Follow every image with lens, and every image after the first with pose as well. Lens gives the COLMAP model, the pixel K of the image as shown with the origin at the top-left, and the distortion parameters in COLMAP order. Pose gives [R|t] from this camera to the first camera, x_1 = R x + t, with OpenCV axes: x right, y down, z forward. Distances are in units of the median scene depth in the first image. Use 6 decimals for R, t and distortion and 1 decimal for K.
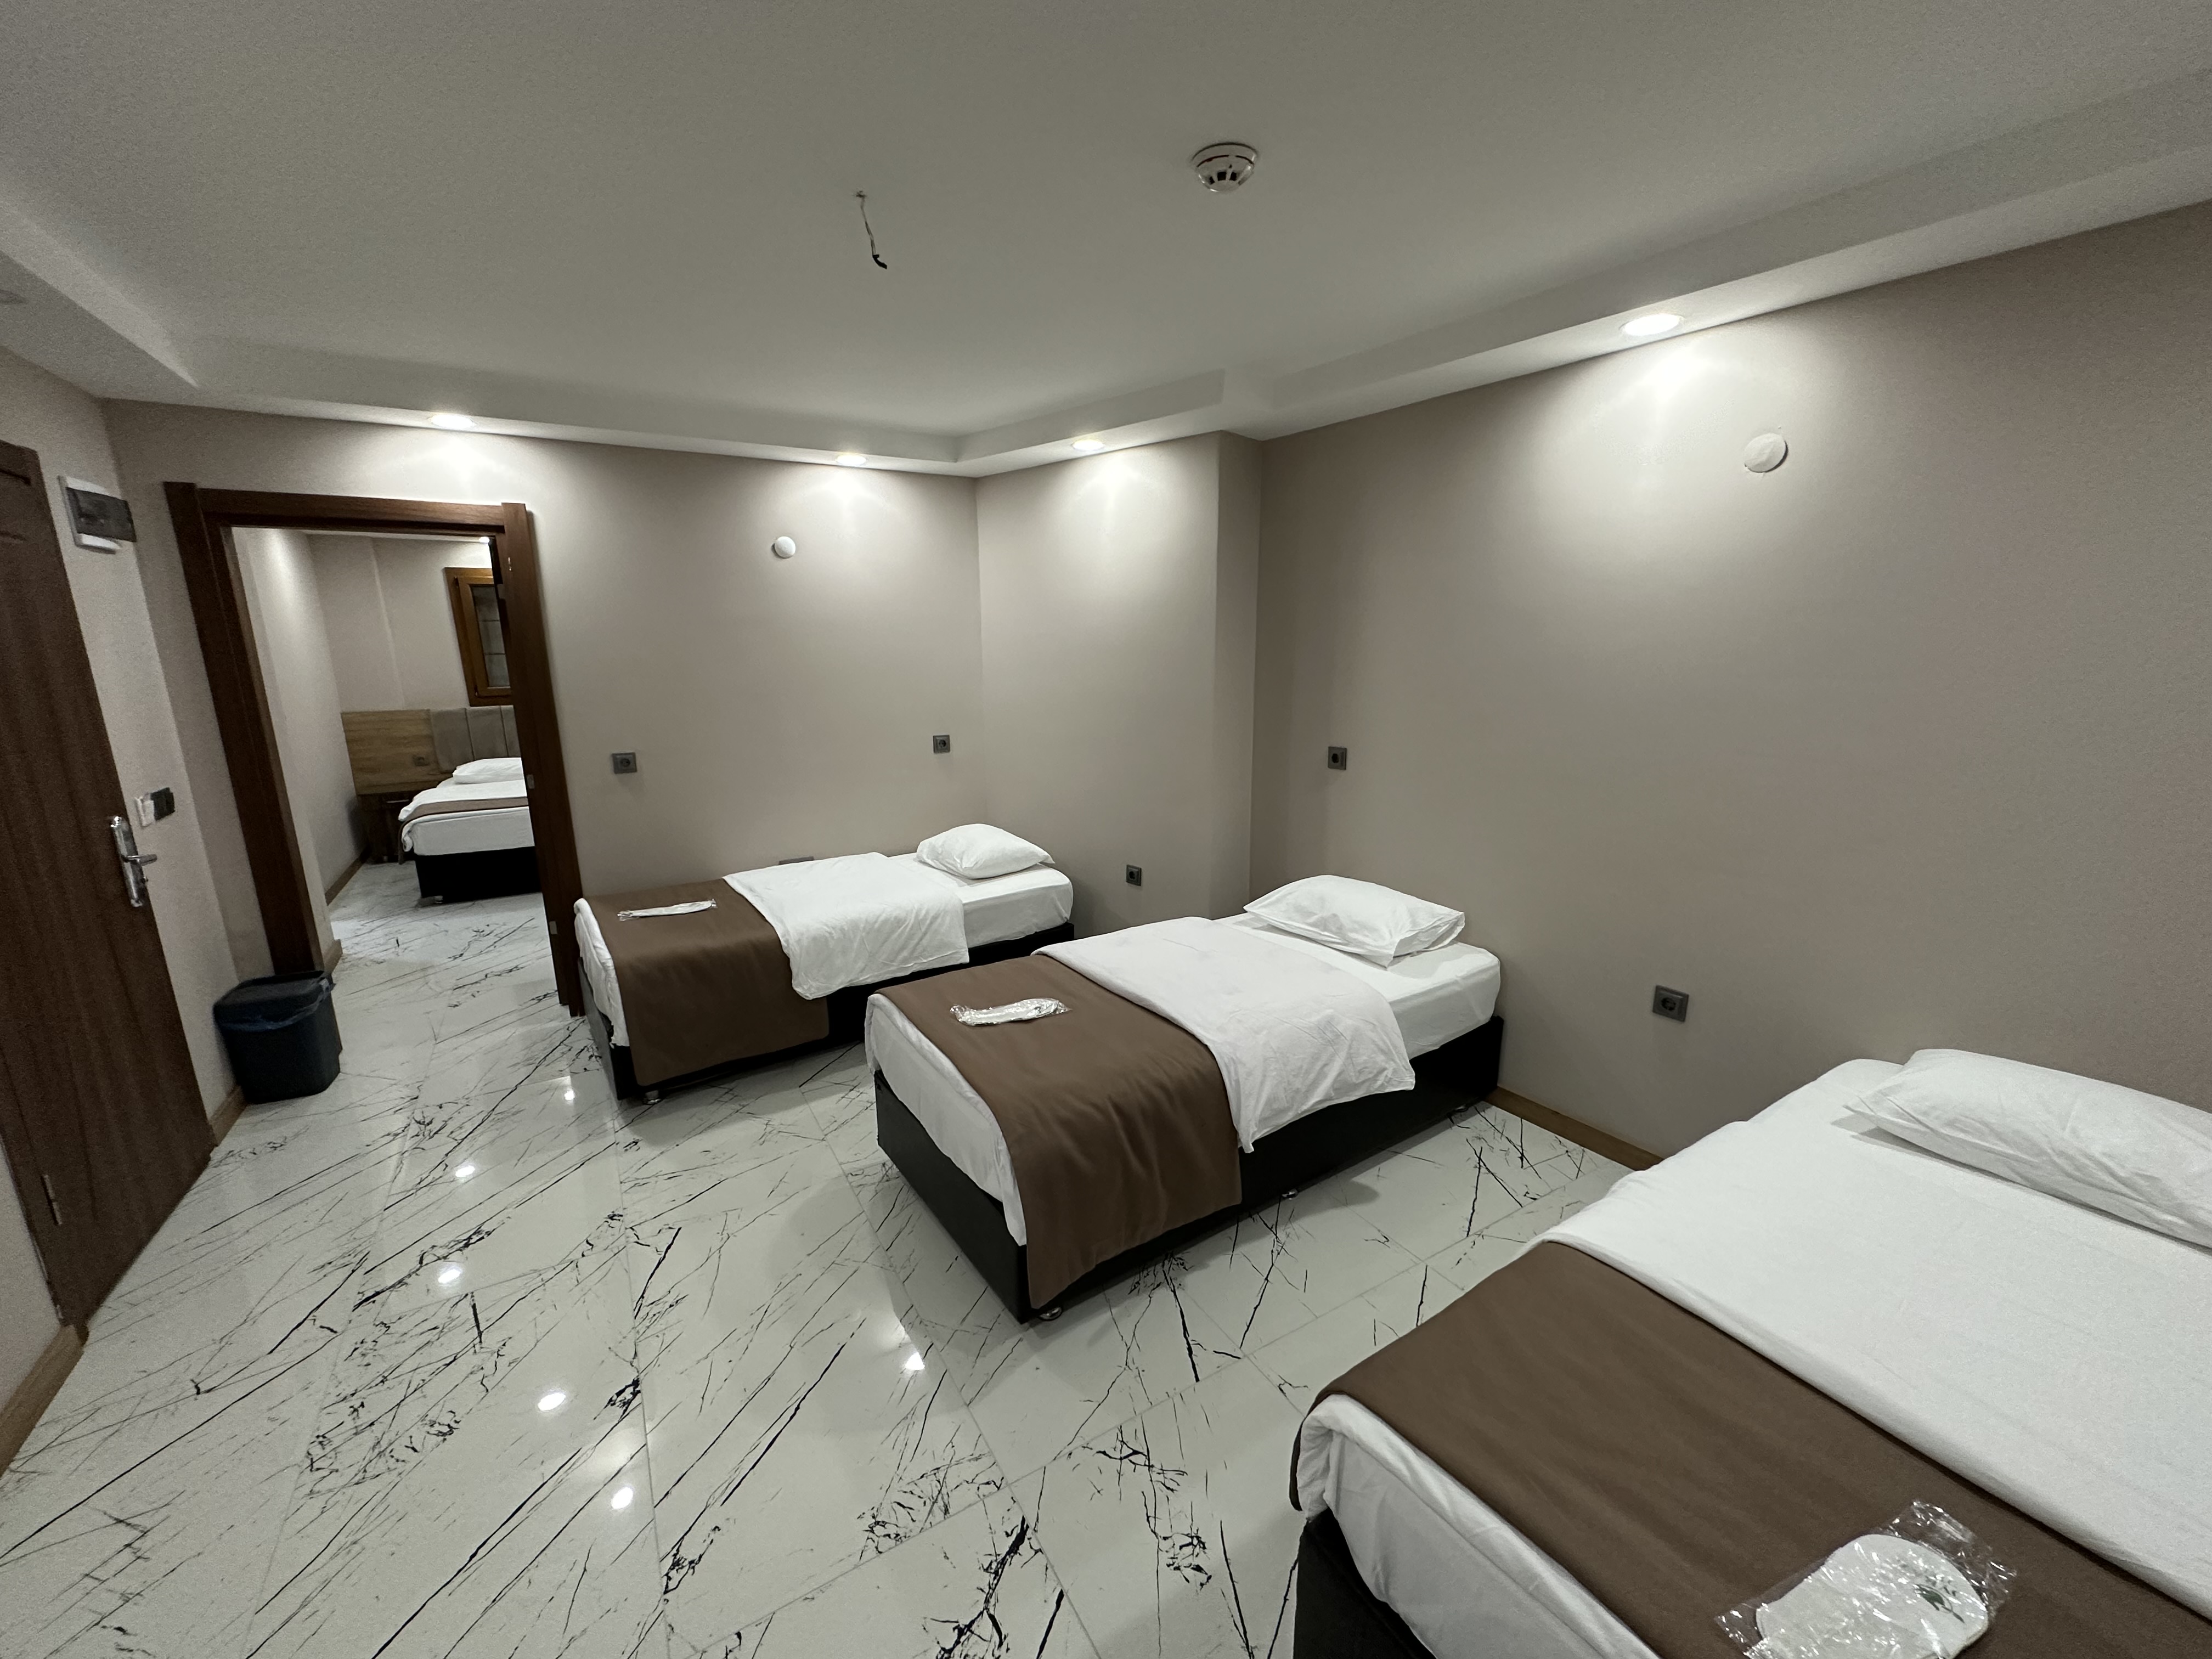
lens RADIAL K [[877.9, 0, 1104.6], [0, 877.9, 831.6], [0, 0, 1]] dist [-0.000563, 0.000291]
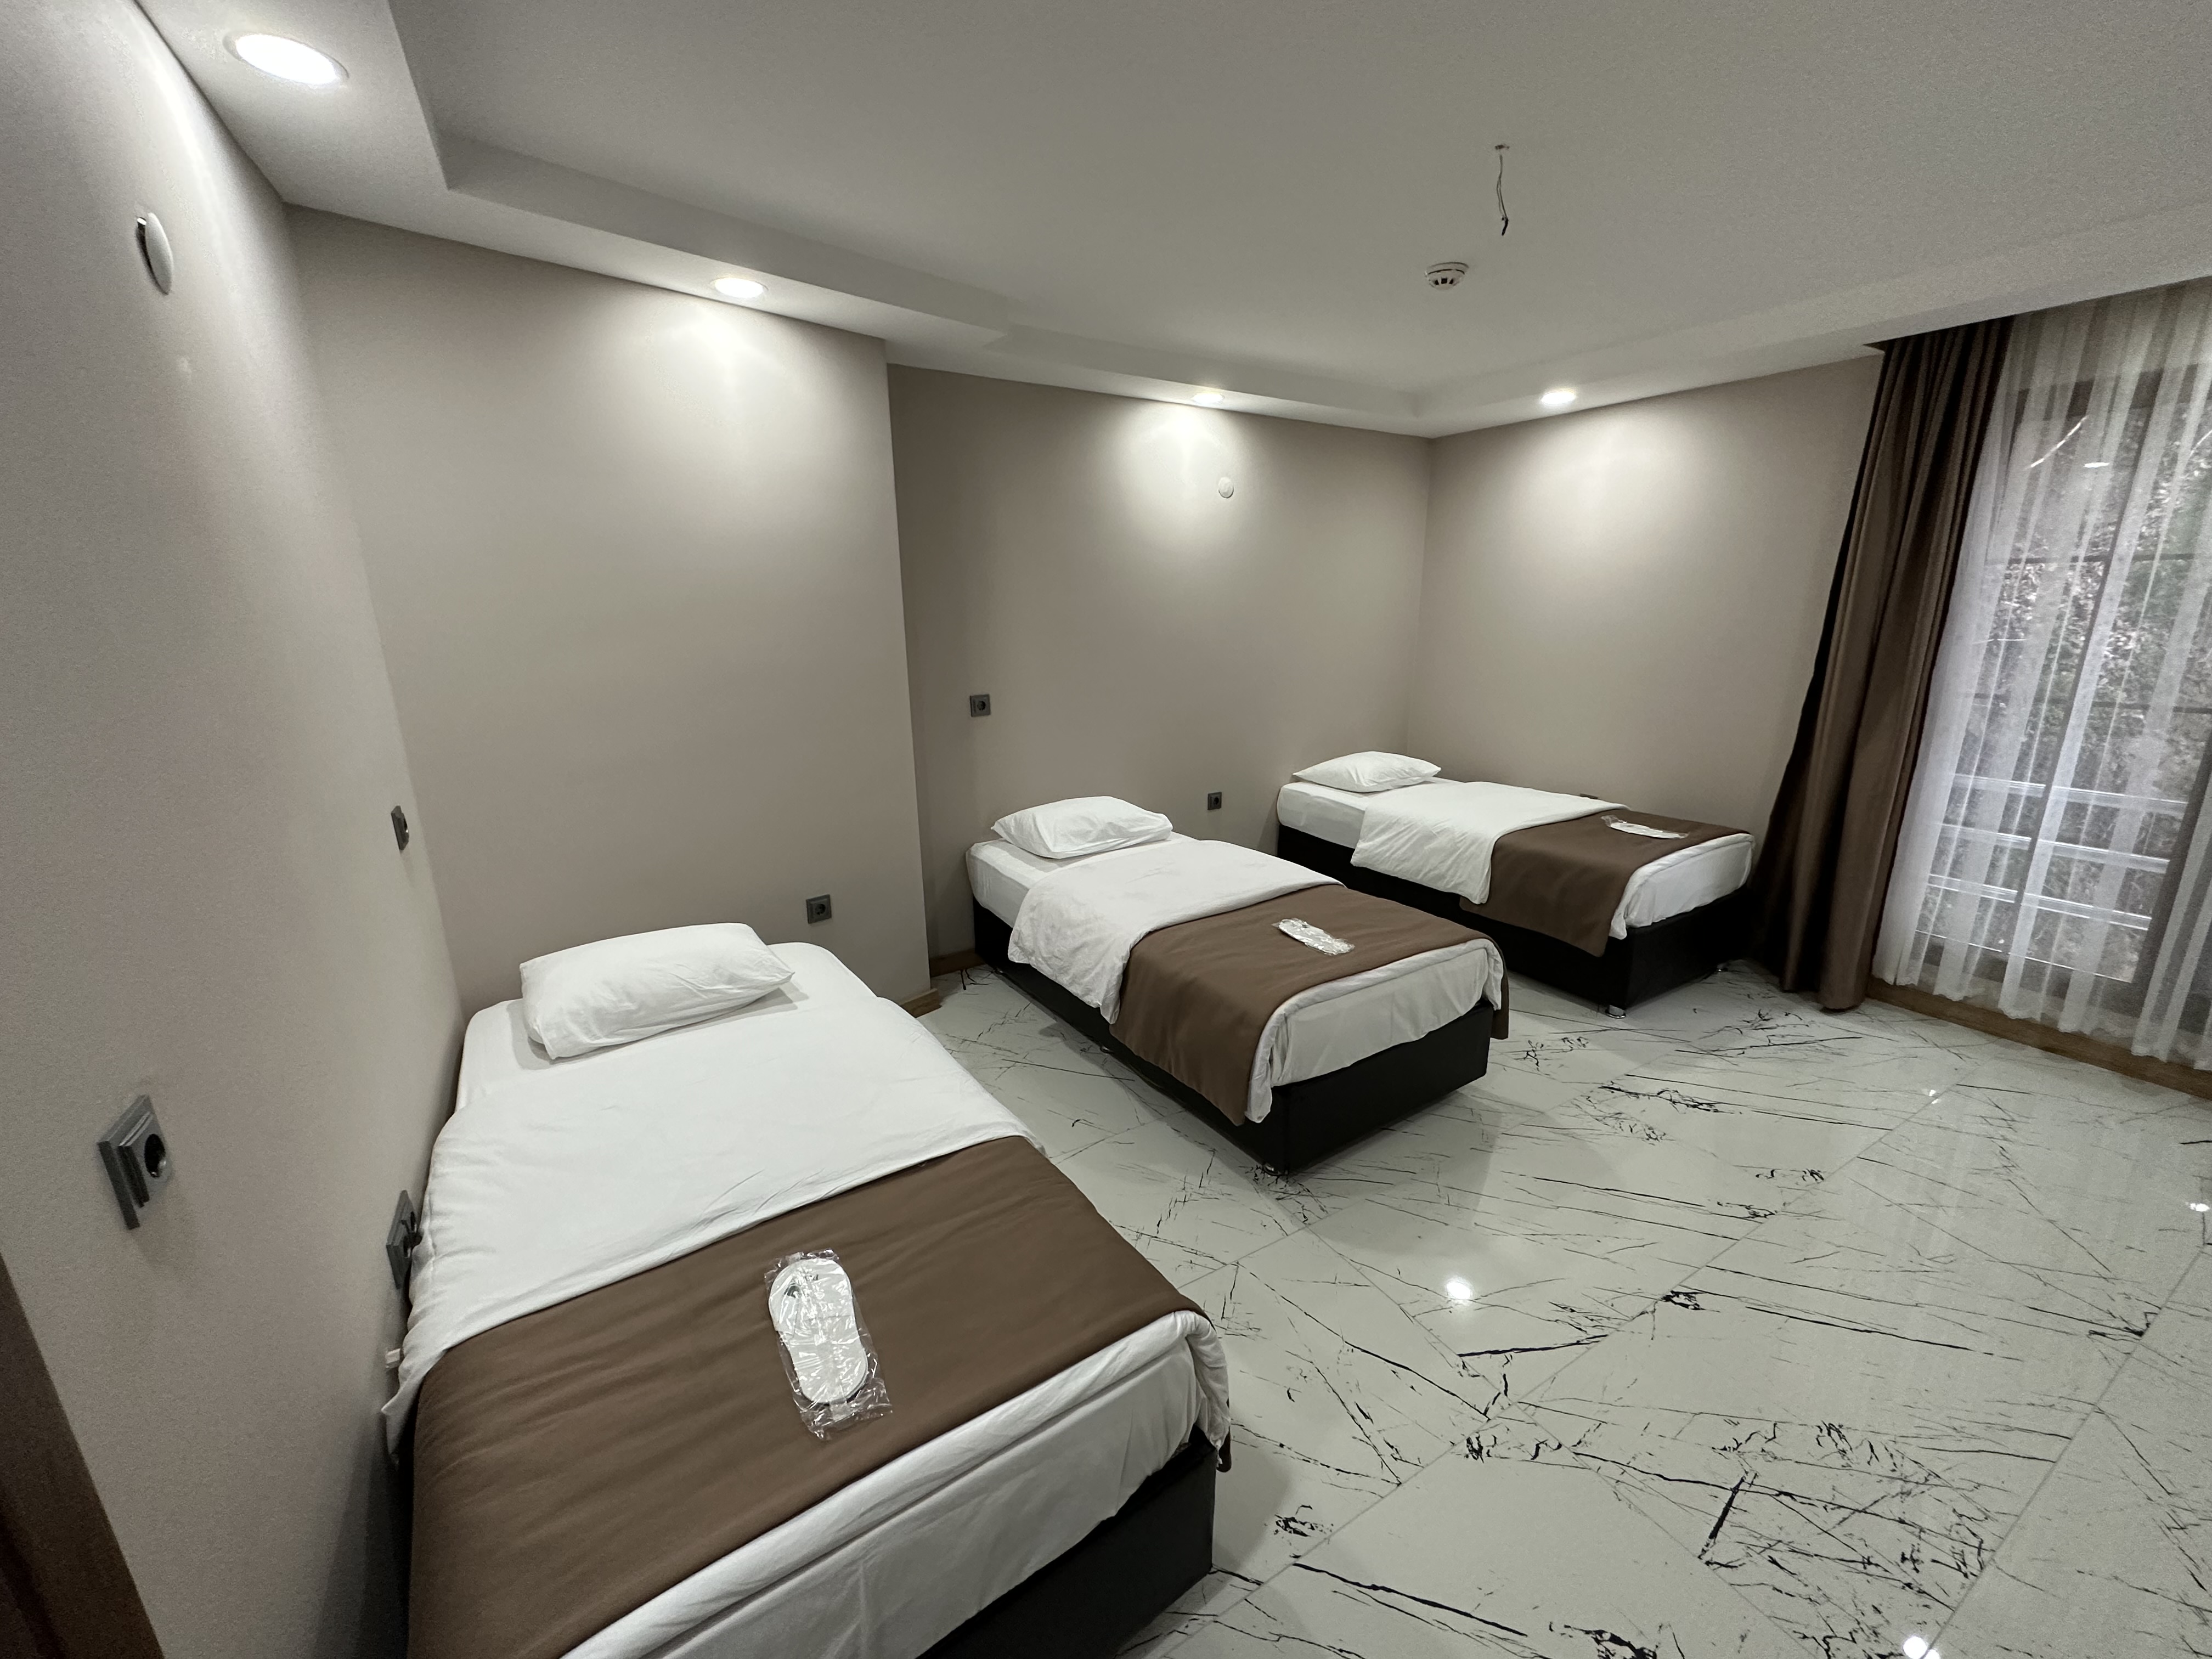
lens RADIAL K [[877.9, 0, 1106.5], [0, 877.9, 834.0], [0, 0, 1]] dist [-0.000563, 0.000291]
pose [[0.011350, -0.254837, 0.966917, -1.249742], [0.226072, 0.942596, 0.245773, -0.258916], [-0.974045, 0.215803, 0.068310, 1.297046]]
